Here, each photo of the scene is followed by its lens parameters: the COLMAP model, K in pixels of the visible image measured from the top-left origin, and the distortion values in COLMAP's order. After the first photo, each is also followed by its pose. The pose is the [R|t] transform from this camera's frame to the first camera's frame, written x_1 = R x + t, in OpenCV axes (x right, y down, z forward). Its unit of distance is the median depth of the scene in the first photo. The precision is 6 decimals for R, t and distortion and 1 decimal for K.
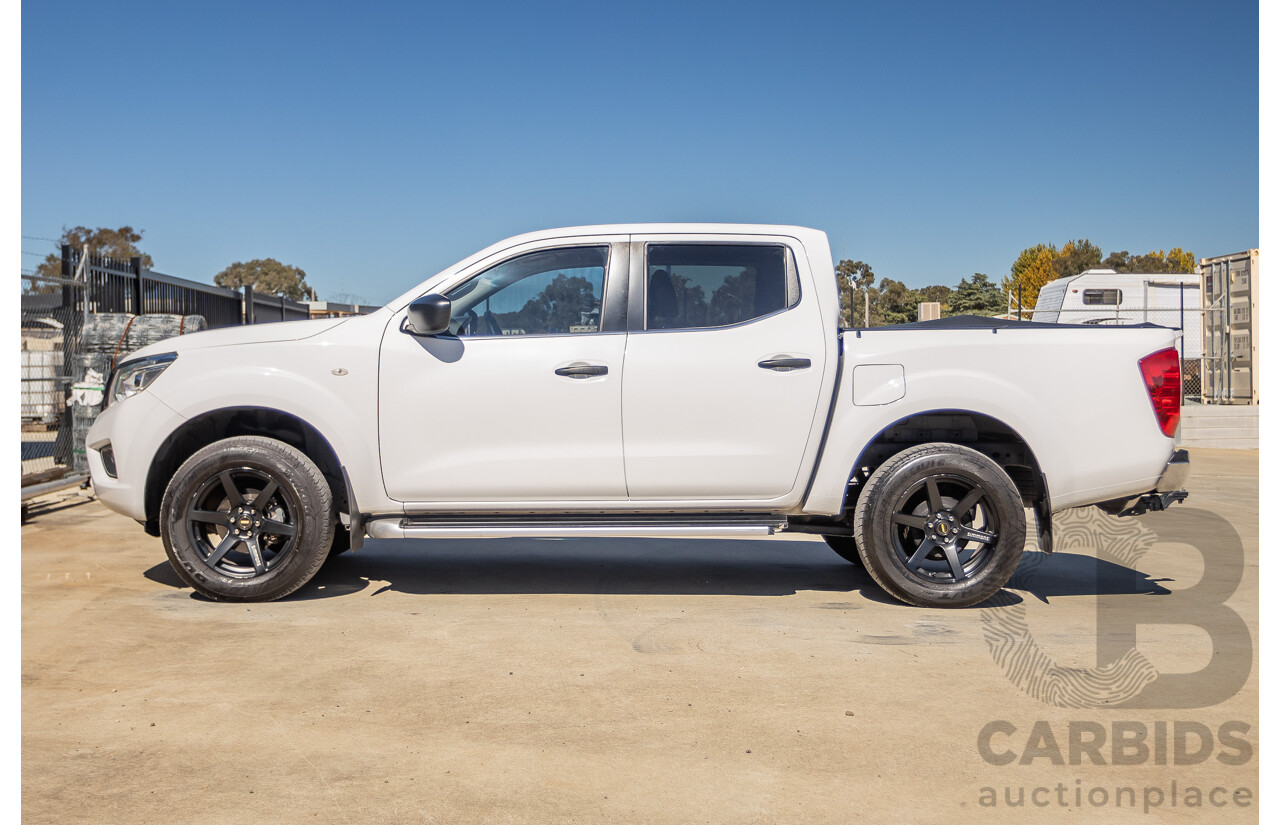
lens RADIAL K [[1719.1, 0, 633.8], [0, 1719.1, 408.3], [0, 0, 1]] dist [-0.012312, -0.015741]
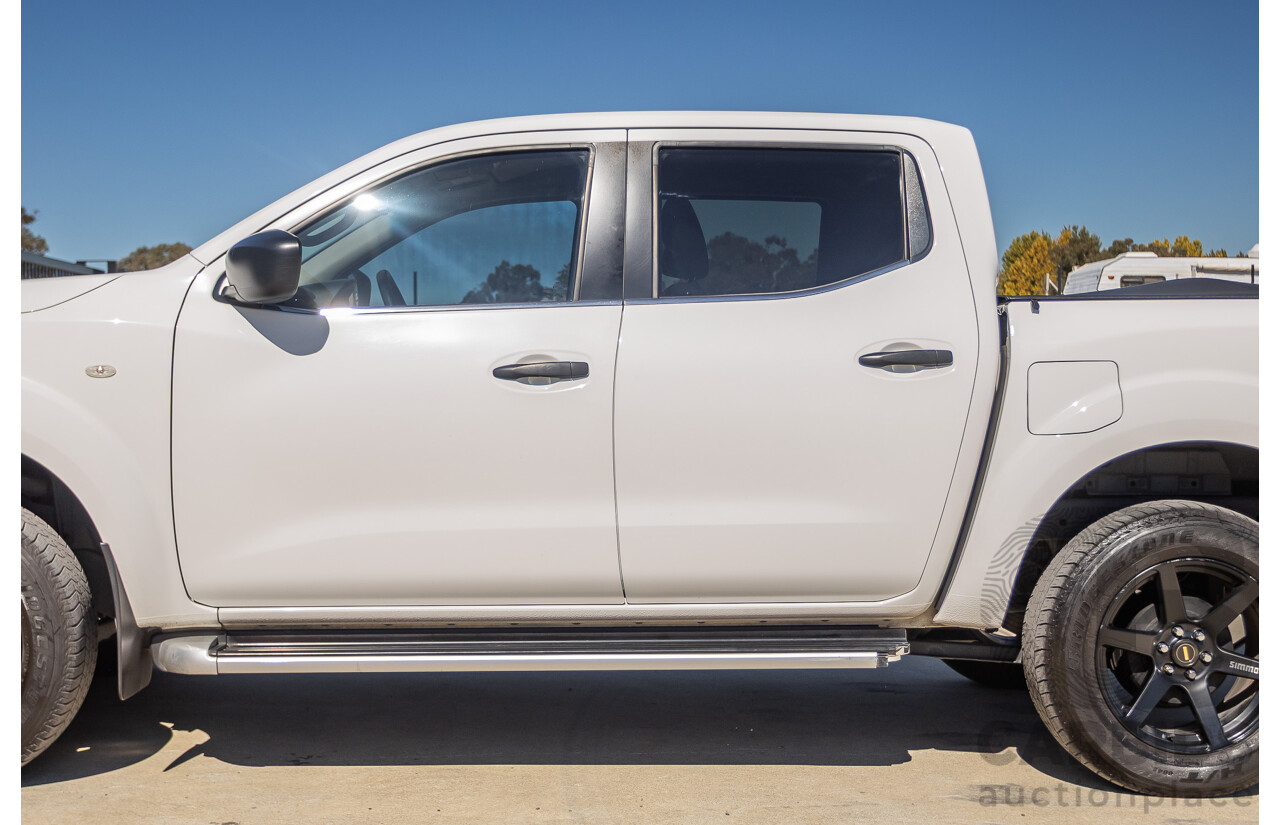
lens RADIAL K [[1911.6, 0, 626.3], [0, 1911.6, 414.6], [0, 0, 1]] dist [-0.002954, -0.022984]
pose [[0.999761, 0.002701, 0.021716, -0.016284], [-0.002739, 0.999995, 0.001700, -0.008702], [-0.021711, -0.001759, 0.999763, 0.380777]]
